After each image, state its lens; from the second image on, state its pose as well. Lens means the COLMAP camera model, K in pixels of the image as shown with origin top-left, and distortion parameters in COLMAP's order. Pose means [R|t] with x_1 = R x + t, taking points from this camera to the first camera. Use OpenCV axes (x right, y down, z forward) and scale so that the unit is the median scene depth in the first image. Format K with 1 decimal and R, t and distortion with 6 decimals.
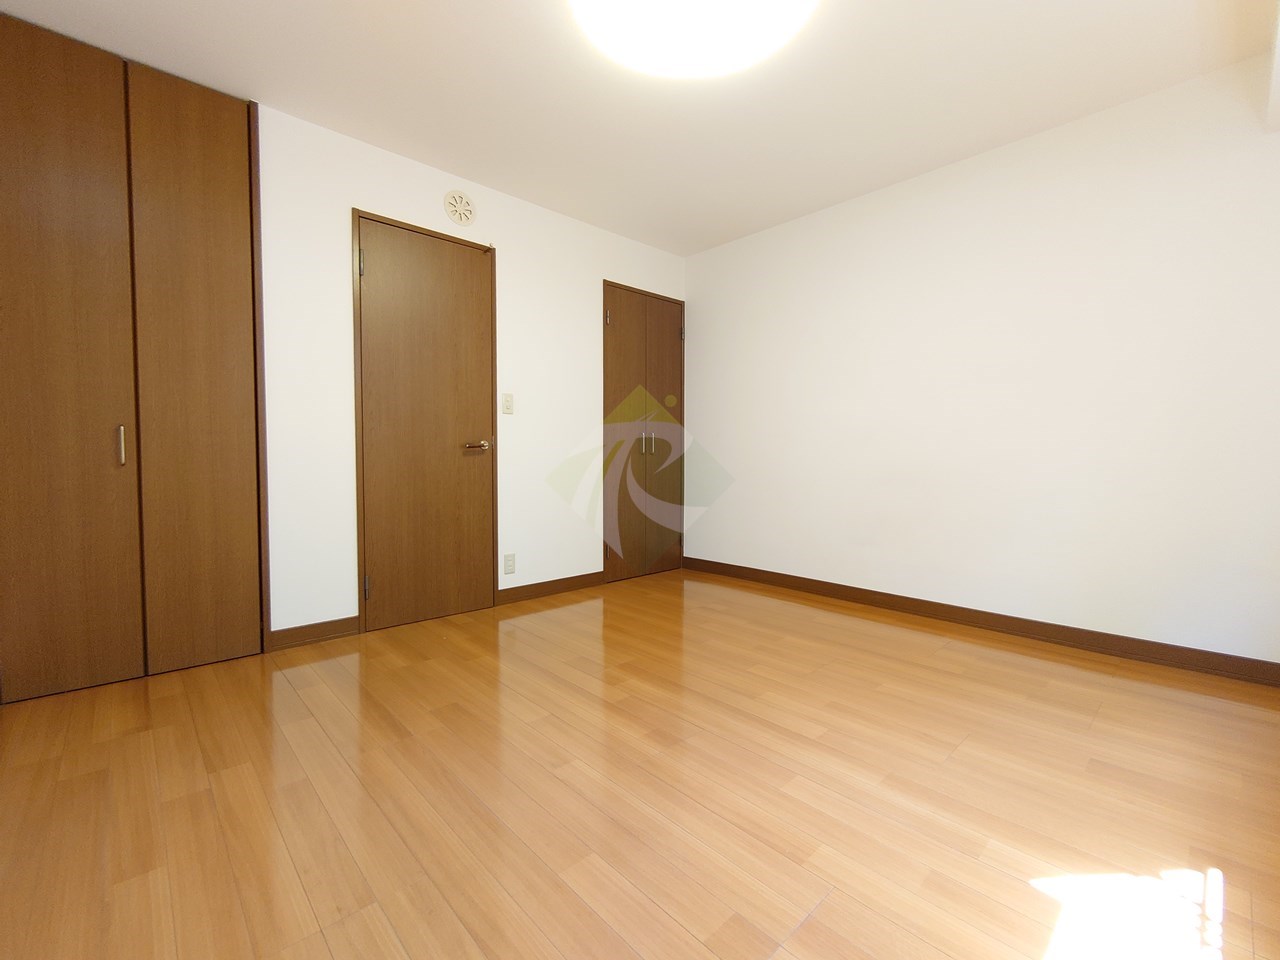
lens RADIAL K [[552.1, 0, 640.0], [0, 552.1, 480.0], [0, 0, 1]] dist [-0.002407, -0.000611]
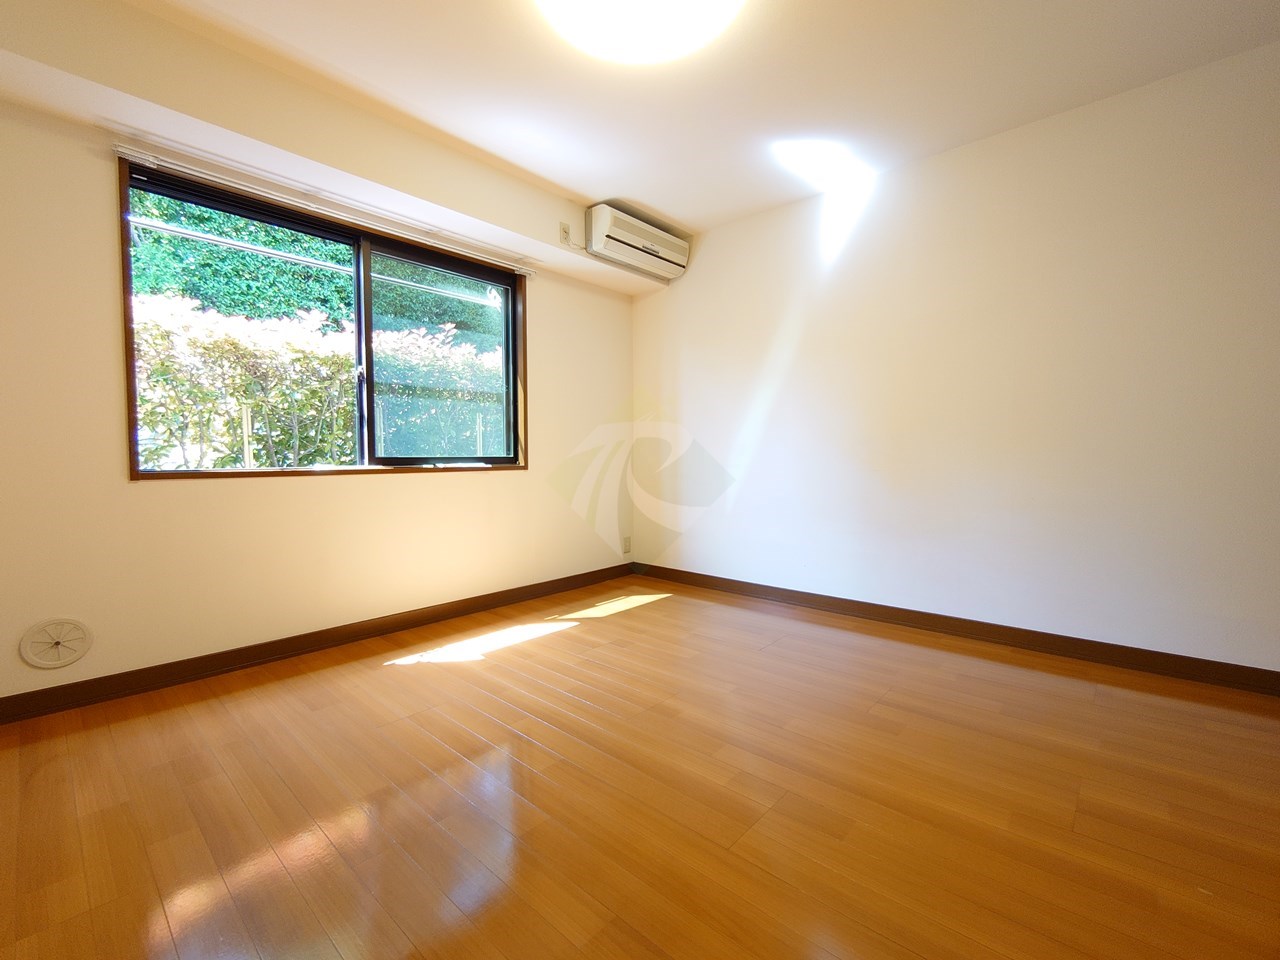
lens RADIAL K [[552.1, 0, 640.0], [0, 552.1, 480.0], [0, 0, 1]] dist [-0.002407, -0.000611]
pose [[-0.995685, -0.002503, -0.092766, 0.247316], [-0.011003, 0.995769, 0.091230, -0.138122], [0.092146, 0.091857, -0.991500, 2.547362]]
